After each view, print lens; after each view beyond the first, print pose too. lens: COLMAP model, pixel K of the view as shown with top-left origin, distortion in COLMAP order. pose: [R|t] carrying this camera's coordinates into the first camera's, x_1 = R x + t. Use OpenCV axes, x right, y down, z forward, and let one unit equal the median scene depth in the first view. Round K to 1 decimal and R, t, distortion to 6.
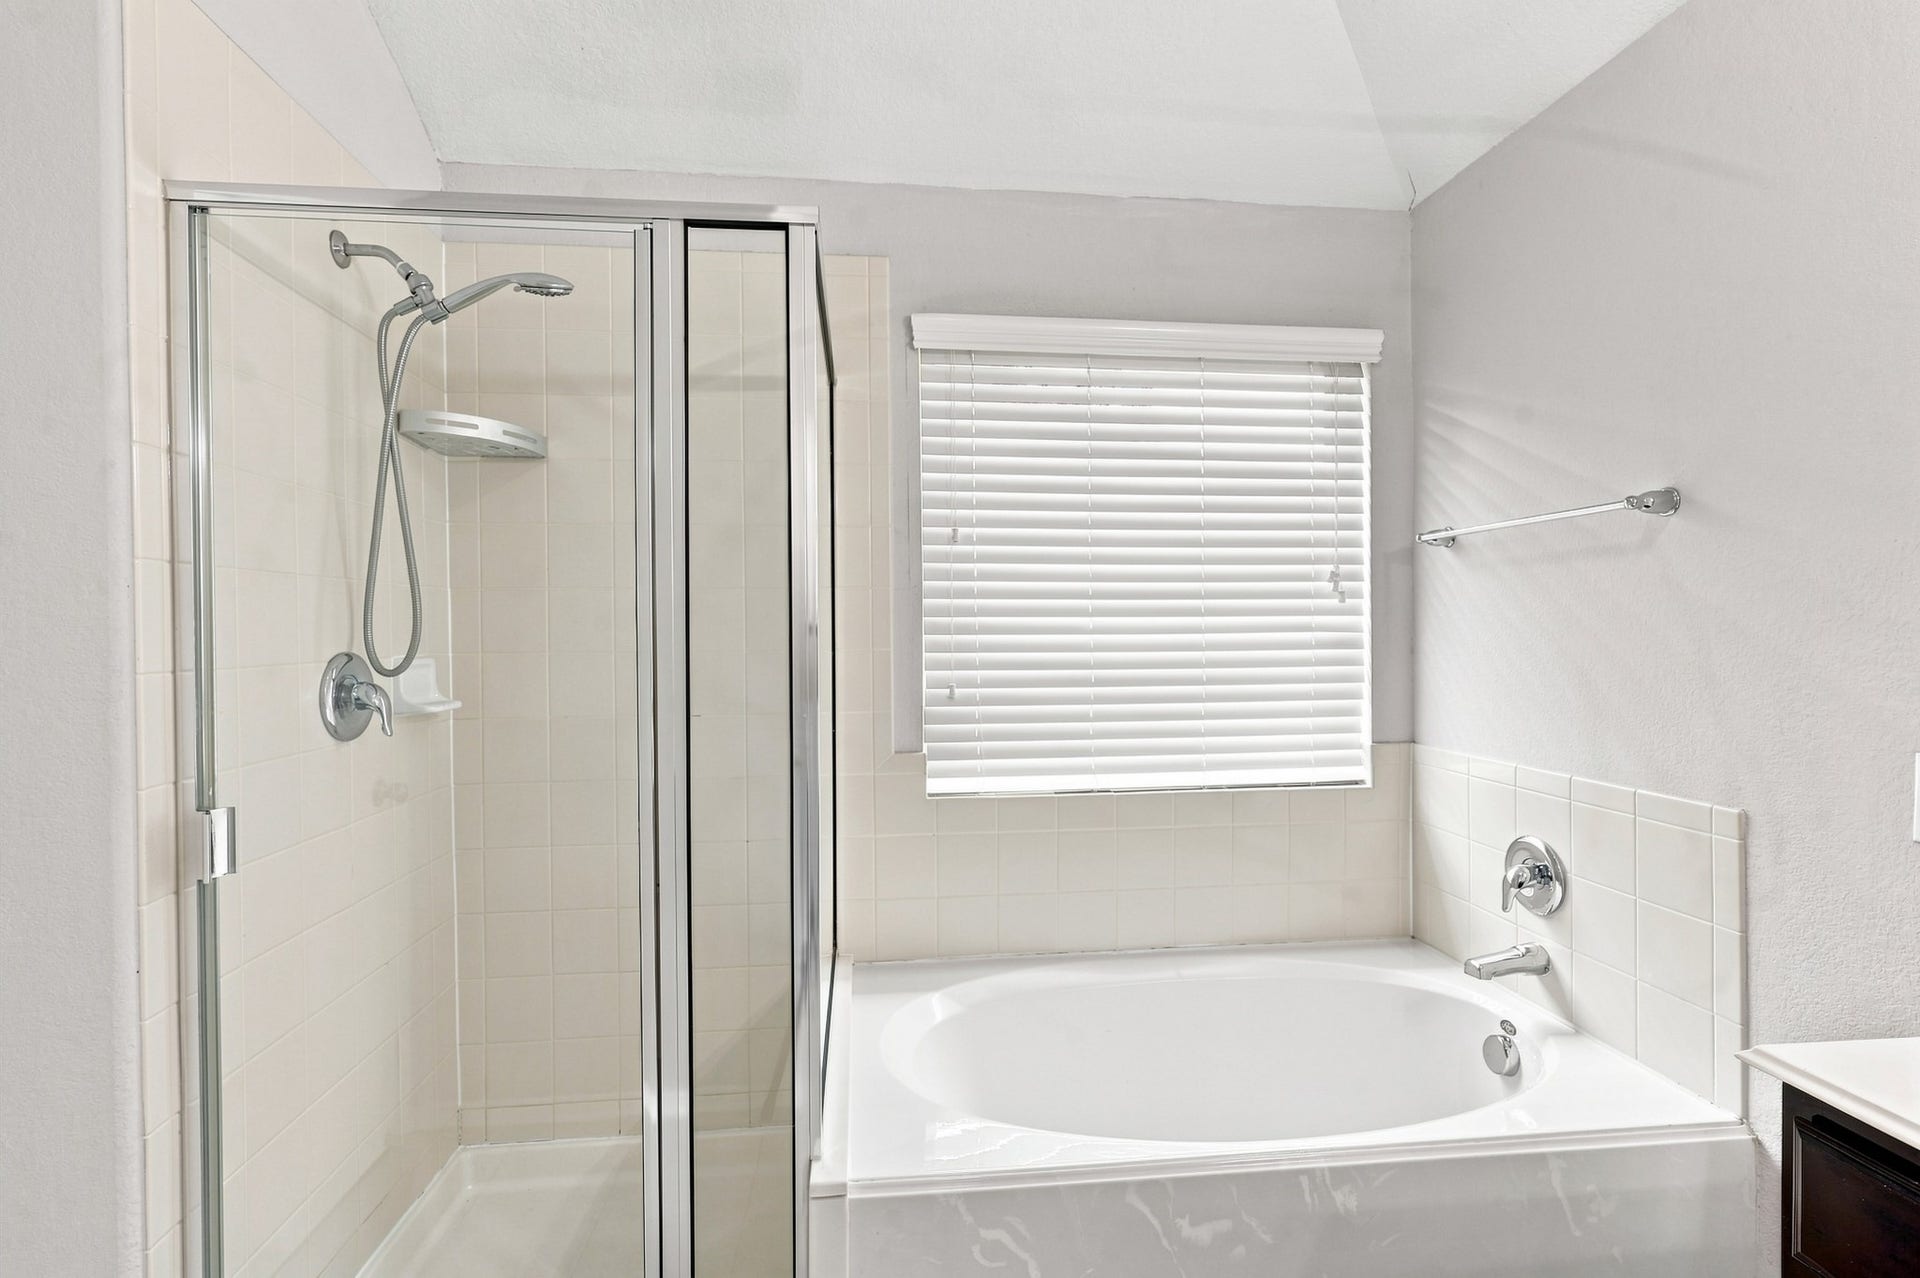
lens RADIAL K [[908.6, 0, 960.0], [0, 908.6, 637.0], [0, 0, 1]] dist [0.014648, -0.000102]
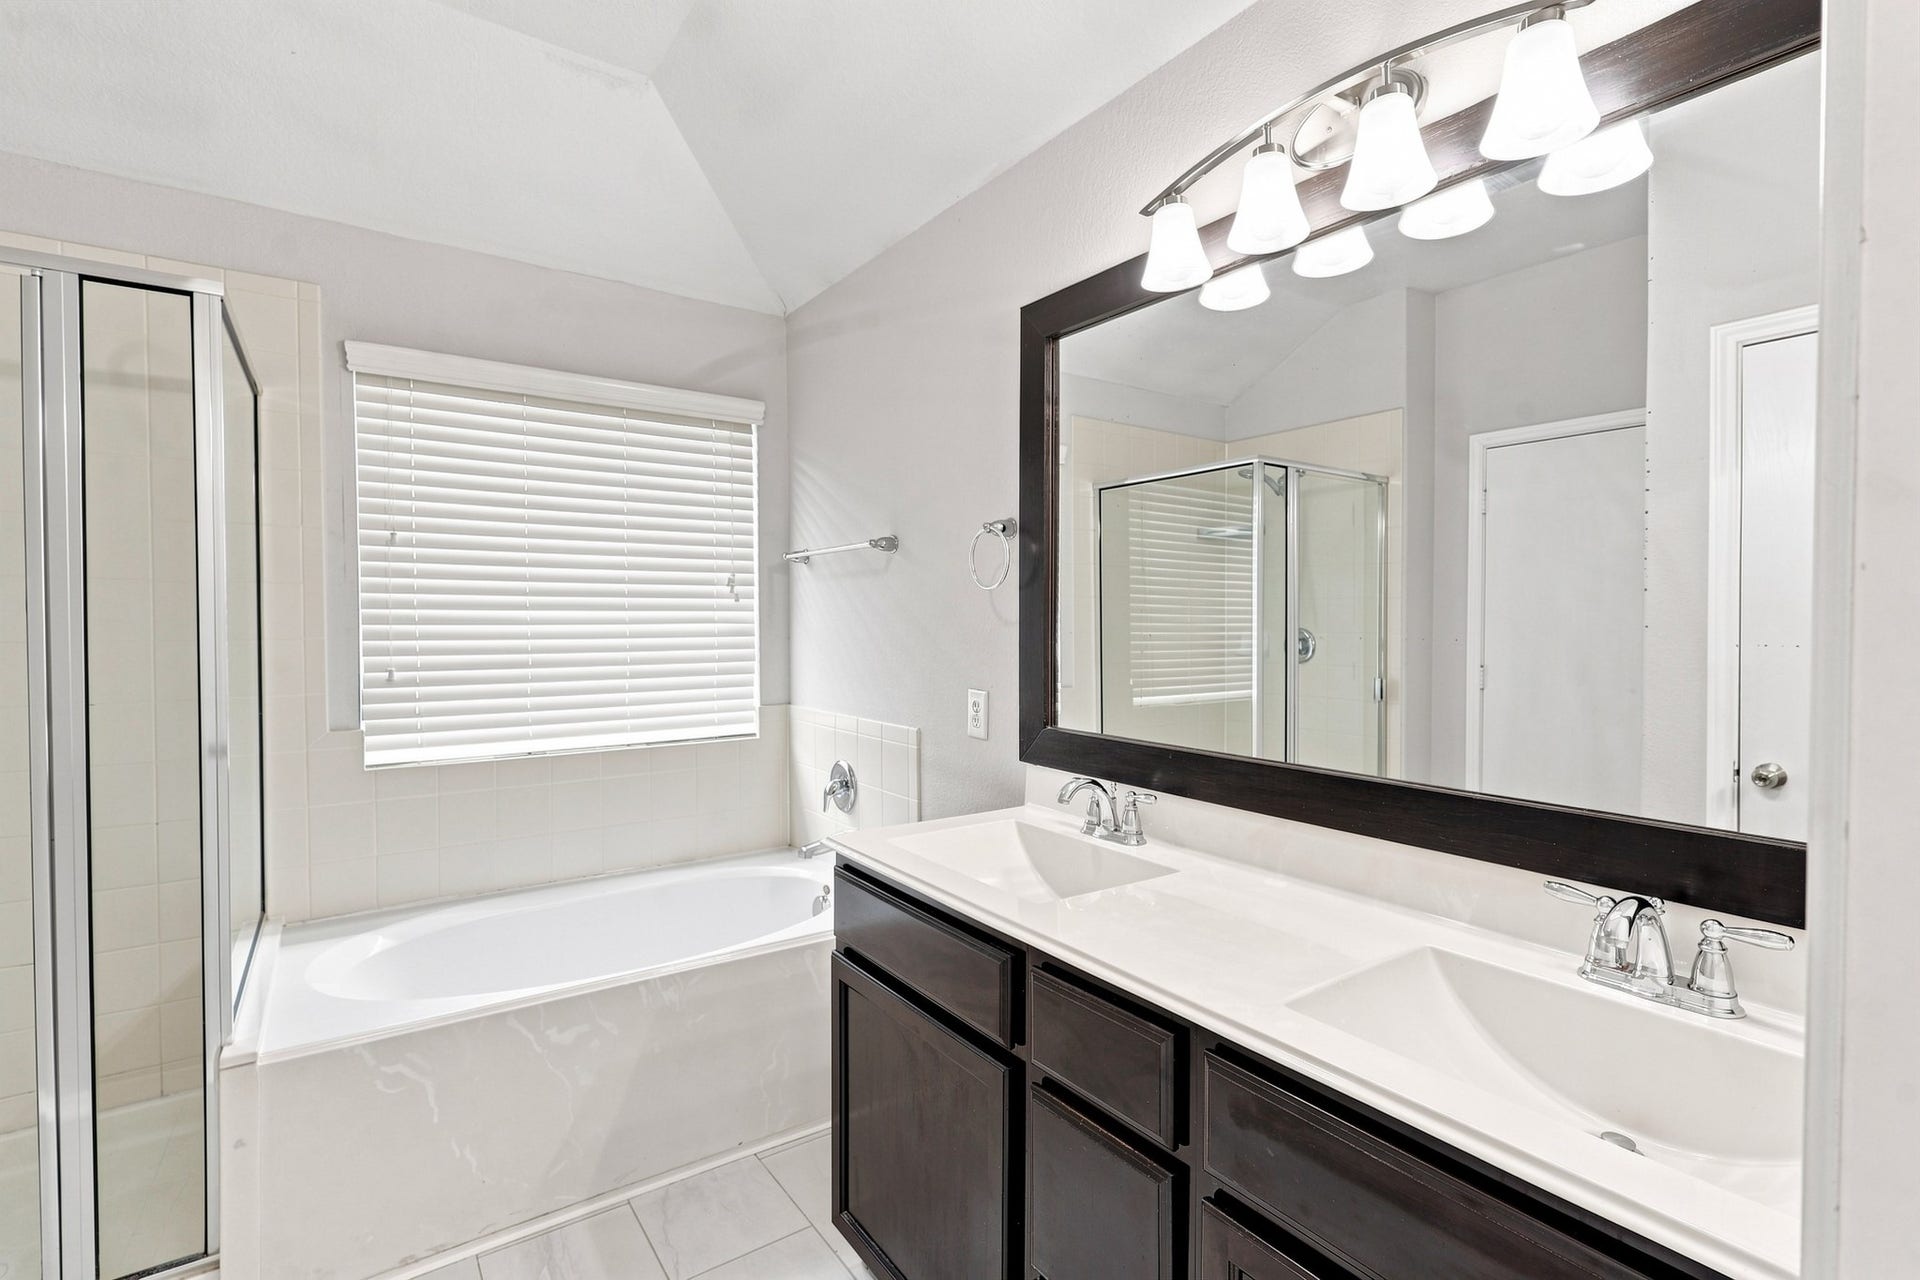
lens RADIAL K [[883.7, 0, 954.8], [0, 883.7, 637.1], [0, 0, 1]] dist [-0.002980, -0.001507]
pose [[0.879457, -0.004632, 0.475955, 0.086782], [0.000463, 0.999960, 0.008876, 0.003034], [-0.475978, -0.007586, 0.879425, -0.312122]]
